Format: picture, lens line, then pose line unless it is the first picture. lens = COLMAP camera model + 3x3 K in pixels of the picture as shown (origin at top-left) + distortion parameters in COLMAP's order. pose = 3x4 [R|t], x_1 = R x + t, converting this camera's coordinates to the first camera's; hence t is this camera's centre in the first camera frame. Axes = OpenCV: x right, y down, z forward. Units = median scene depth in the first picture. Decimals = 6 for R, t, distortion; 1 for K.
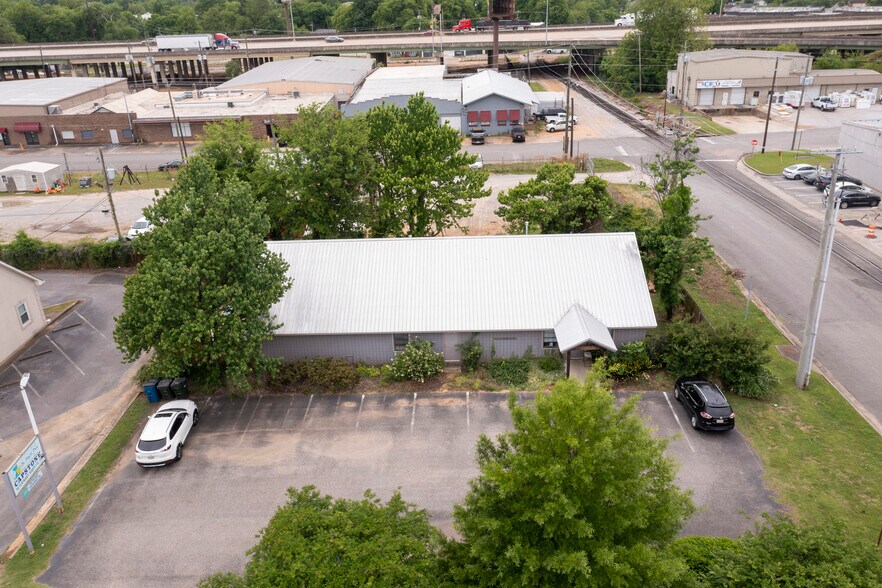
lens RADIAL K [[702.9, 0, 438.4], [0, 702.9, 294.7], [0, 0, 1]] dist [-0.003003, 0.007192]
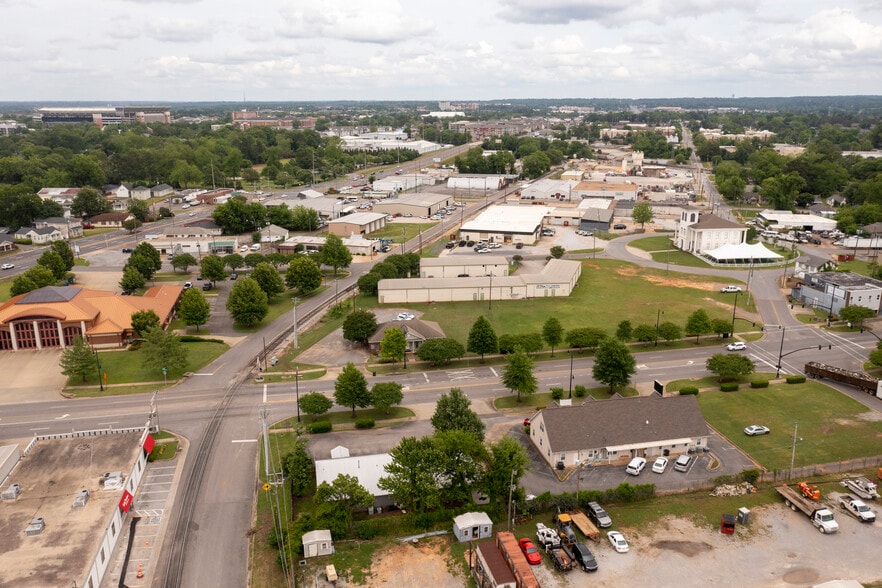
lens RADIAL K [[702.9, 0, 438.7], [0, 702.9, 298.7], [0, 0, 1]] dist [-0.003003, 0.007192]
pose [[-0.973347, 0.097726, -0.207473, 0.340275], [-0.059729, 0.765420, 0.640754, -2.327125], [0.221422, 0.636068, -0.739182, 2.782517]]
